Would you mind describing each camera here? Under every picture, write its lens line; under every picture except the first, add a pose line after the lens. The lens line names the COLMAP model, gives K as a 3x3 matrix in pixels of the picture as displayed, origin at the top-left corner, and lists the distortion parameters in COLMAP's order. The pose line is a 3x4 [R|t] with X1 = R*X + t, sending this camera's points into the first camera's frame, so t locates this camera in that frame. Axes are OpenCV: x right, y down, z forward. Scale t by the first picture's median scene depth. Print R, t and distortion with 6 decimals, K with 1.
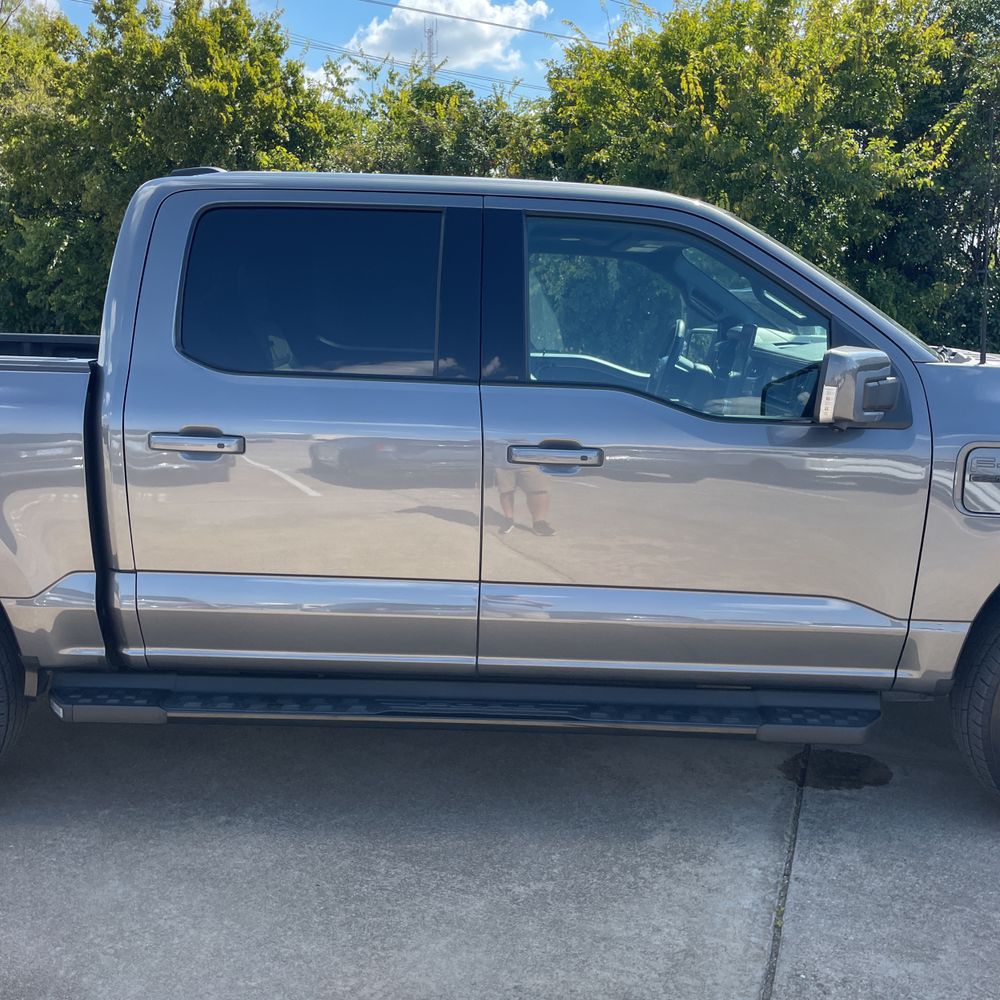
lens RADIAL K [[1000.3, 0, 500.3], [0, 1000.3, 506.4], [0, 0, 1]] dist [0.099281, -0.135740]
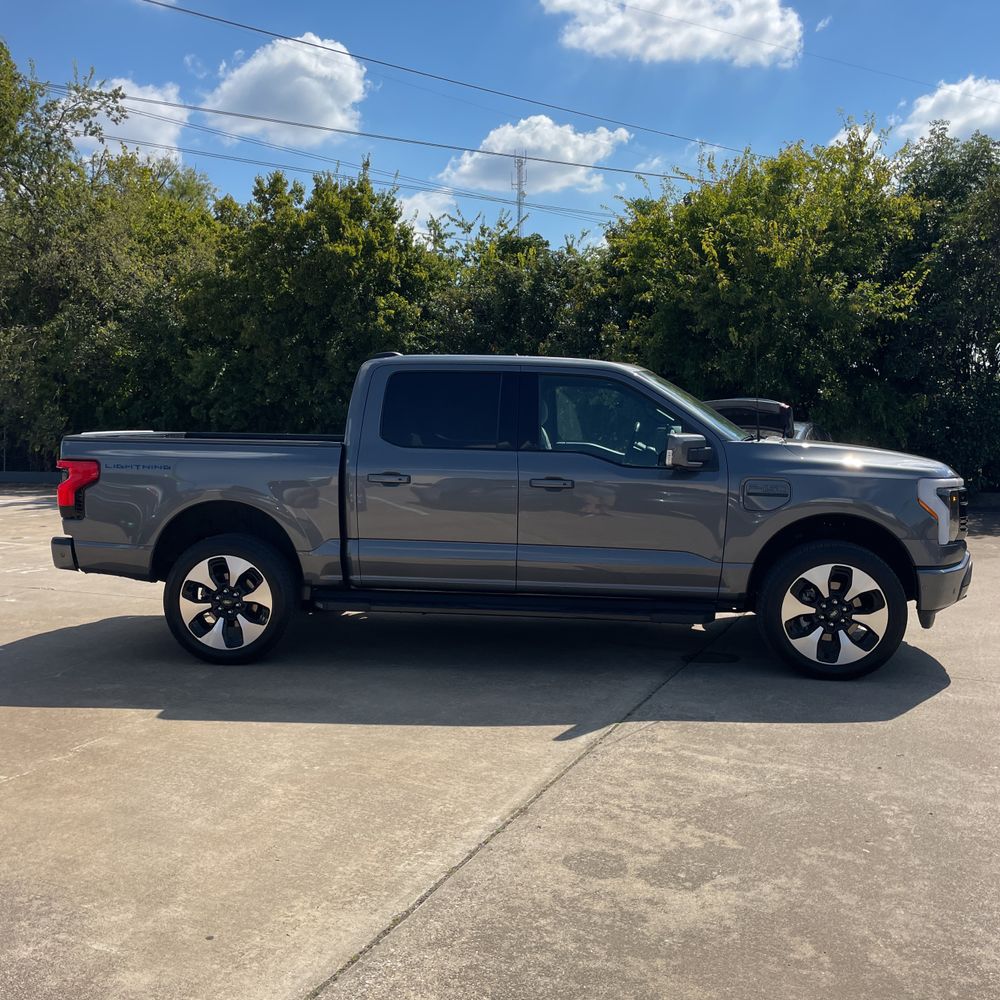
lens RADIAL K [[1000.3, 0, 500.3], [0, 1000.3, 506.4], [0, 0, 1]] dist [0.099281, -0.135740]
pose [[0.996270, -0.000288, -0.086288, 0.023678], [-0.008715, 0.994545, -0.103939, 0.040519], [0.085847, 0.104304, 0.990833, -0.207269]]
